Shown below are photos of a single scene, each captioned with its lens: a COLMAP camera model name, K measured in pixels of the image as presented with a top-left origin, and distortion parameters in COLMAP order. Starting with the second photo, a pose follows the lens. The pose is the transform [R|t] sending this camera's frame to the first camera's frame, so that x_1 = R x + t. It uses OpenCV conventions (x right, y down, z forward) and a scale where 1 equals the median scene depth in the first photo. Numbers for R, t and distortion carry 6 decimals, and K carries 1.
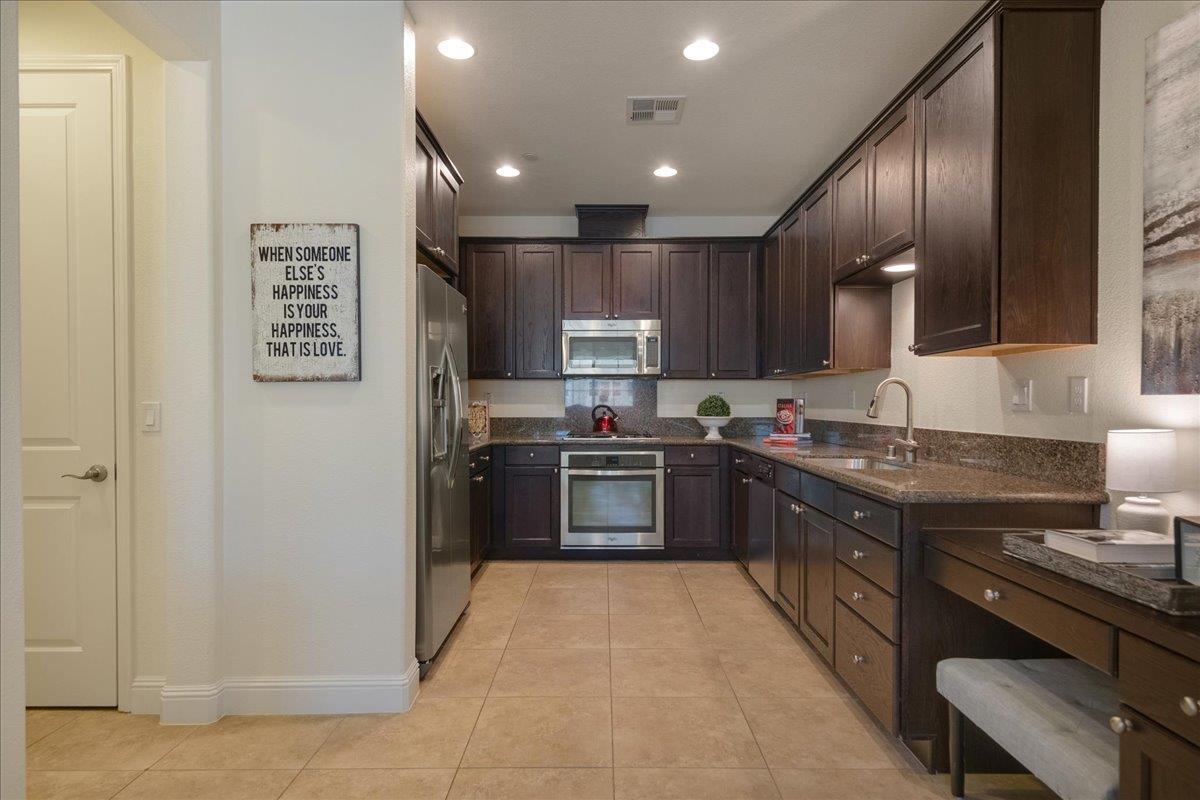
lens RADIAL K [[642.2, 0, 605.3], [0, 642.2, 408.0], [0, 0, 1]] dist [0.042888, -0.031972]
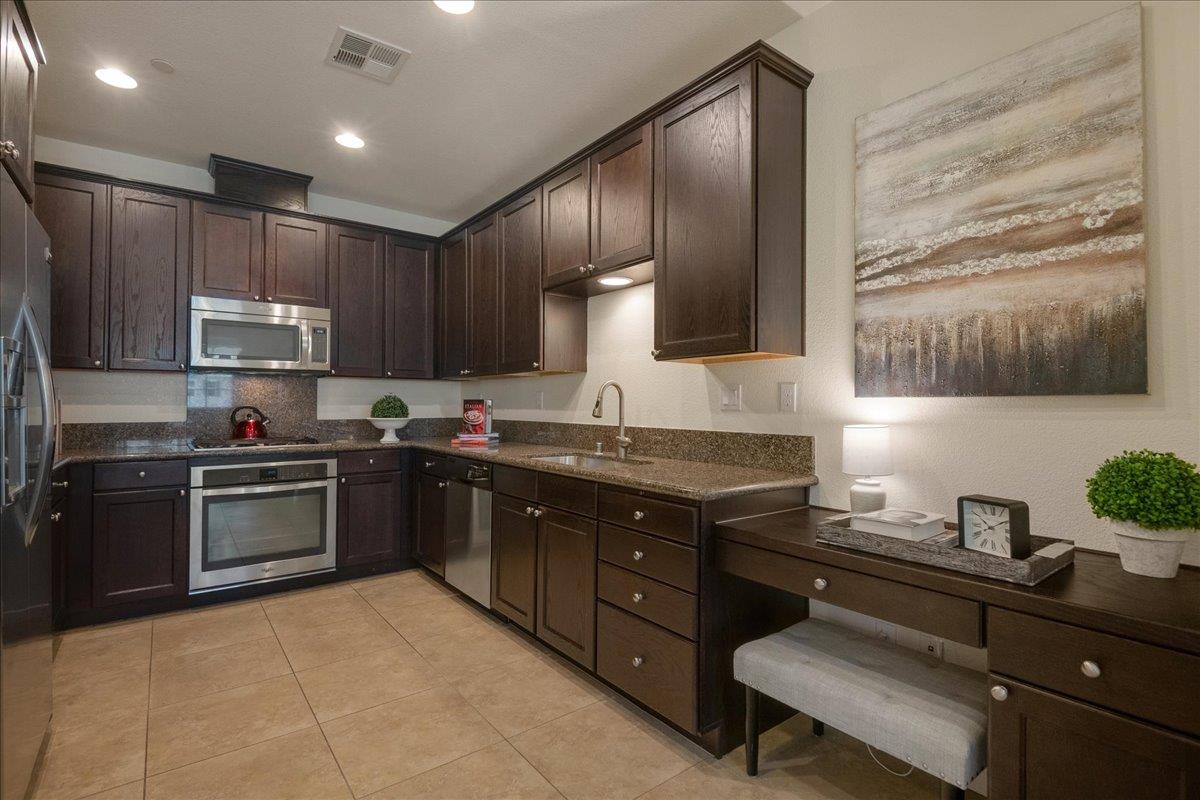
lens RADIAL K [[557.6, 0, 601.6], [0, 557.6, 397.9], [0, 0, 1]] dist [0.021893, -0.018498]
pose [[0.792043, 0.008175, 0.610411, -0.090293], [0.003423, 0.999835, -0.017831, -0.000592], [-0.610456, 0.016213, 0.791884, 0.173423]]
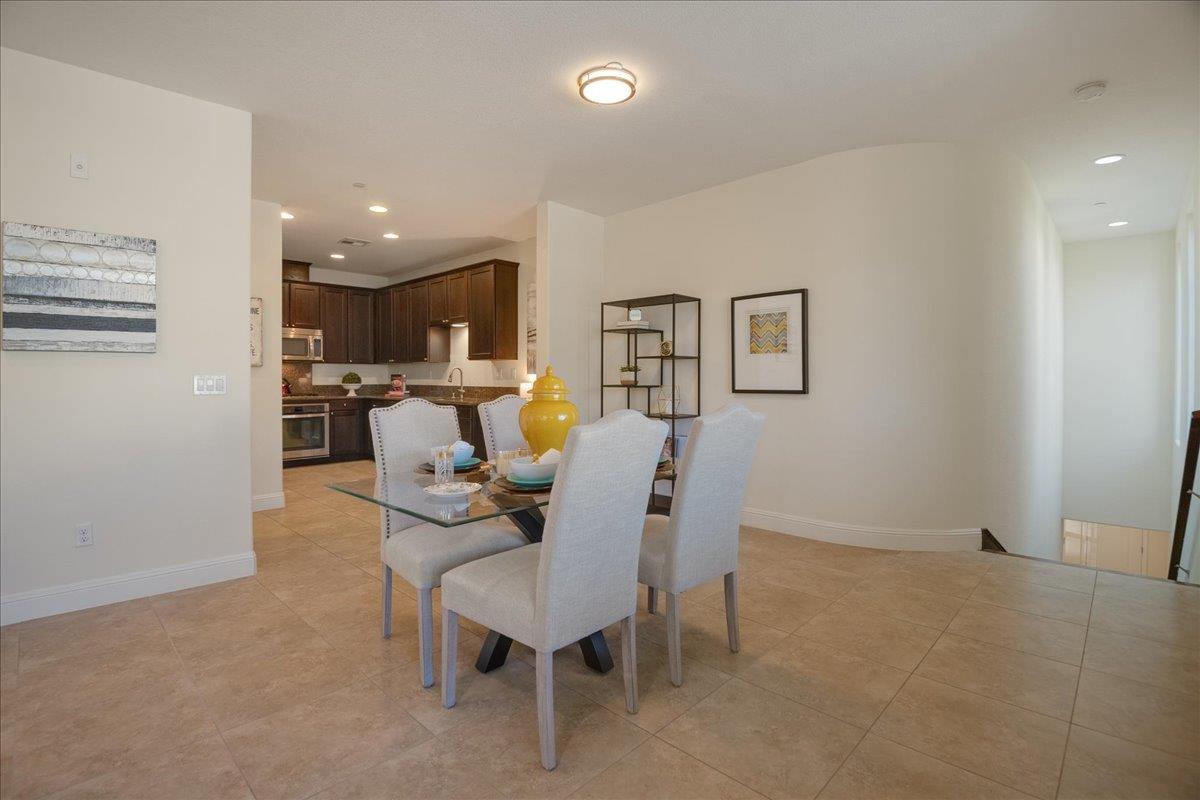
lens RADIAL K [[564.0, 0, 597.0], [0, 564.0, 387.2], [0, 0, 1]] dist [0.004526, -0.020799]
pose [[0.702165, -0.013533, 0.711885, -0.514313], [0.006178, 0.999898, 0.012915, 0.006614], [-0.711987, -0.004671, 0.702177, -0.666041]]
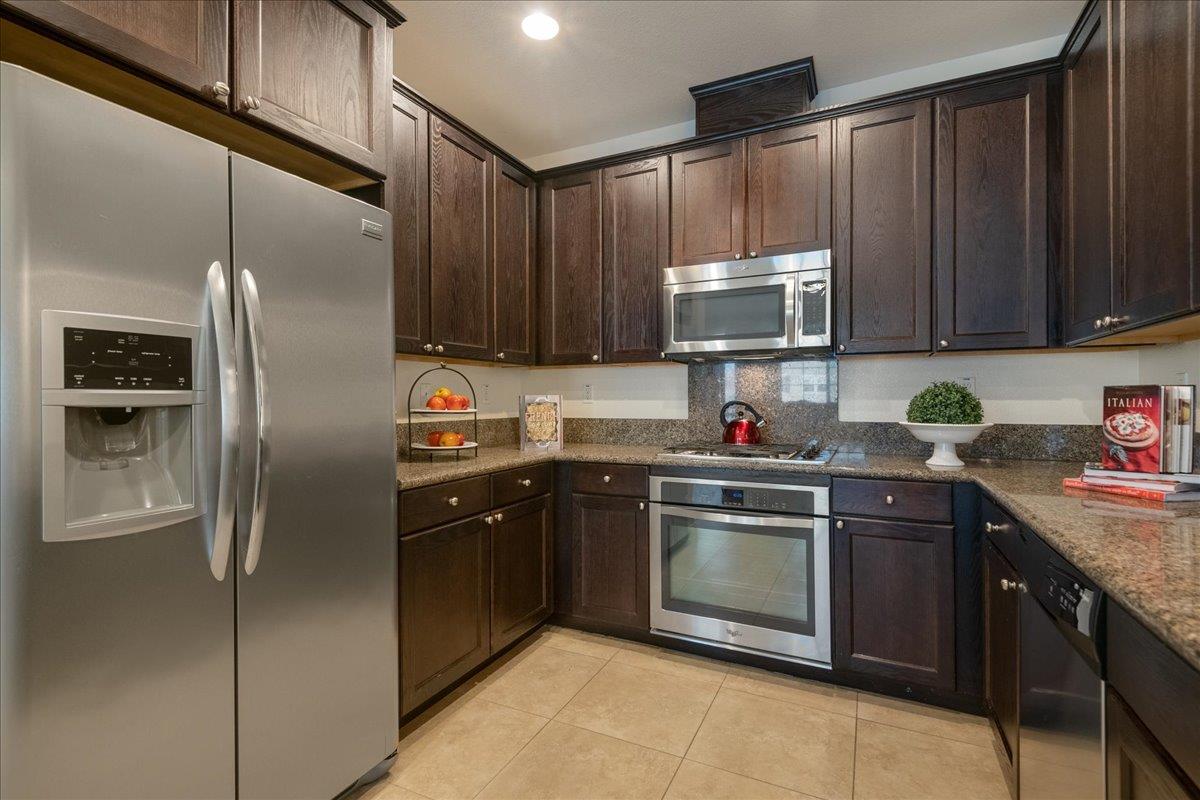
lens RADIAL K [[555.3, 0, 602.0], [0, 555.3, 396.0], [0, 0, 1]] dist [0.038580, -0.019012]
pose [[0.898322, -0.004256, -0.439316, 0.126320], [-0.002201, 0.999897, -0.014187, -0.001843], [0.439331, 0.013711, 0.898221, 0.494027]]
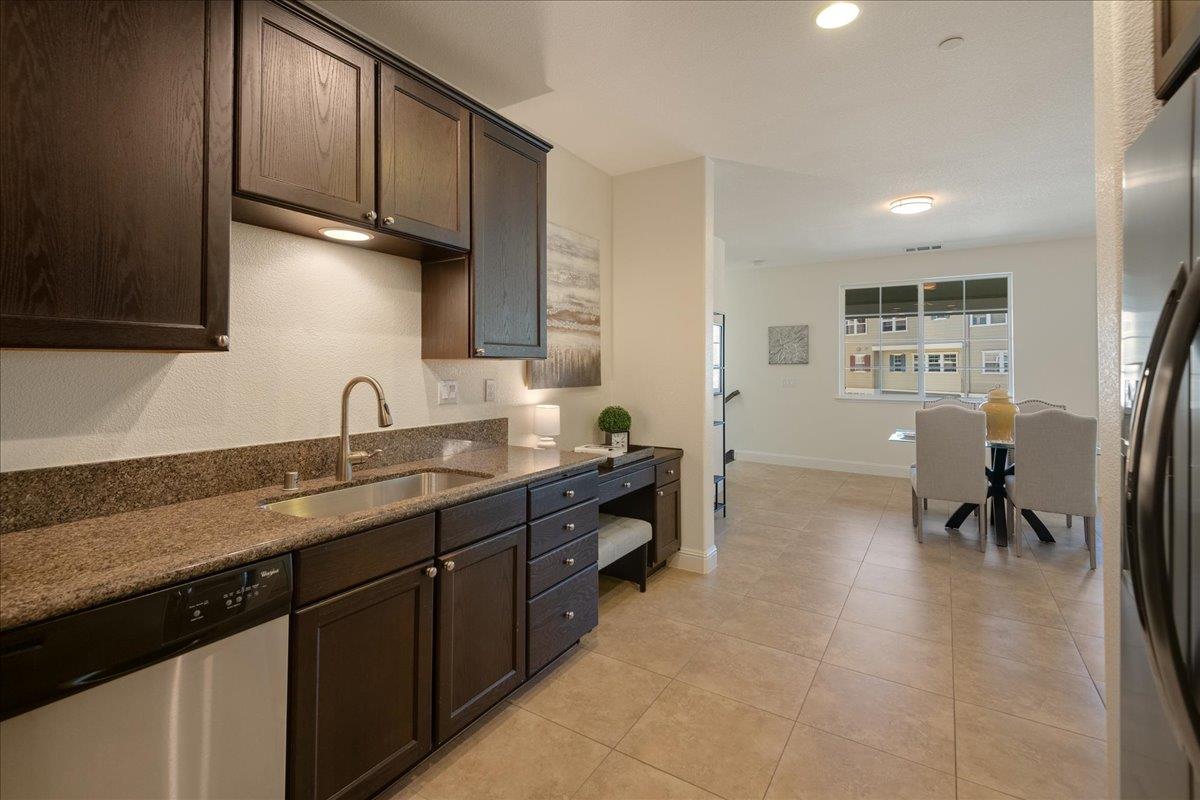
lens RADIAL K [[542.9, 0, 593.4], [0, 542.9, 354.2], [0, 0, 1]] dist [0.030350, -0.016124]
pose [[-0.838387, 0.010861, 0.544966, -0.102233], [0.000808, 0.999825, -0.018684, -0.038689], [-0.545074, -0.015224, -0.838250, 0.913080]]
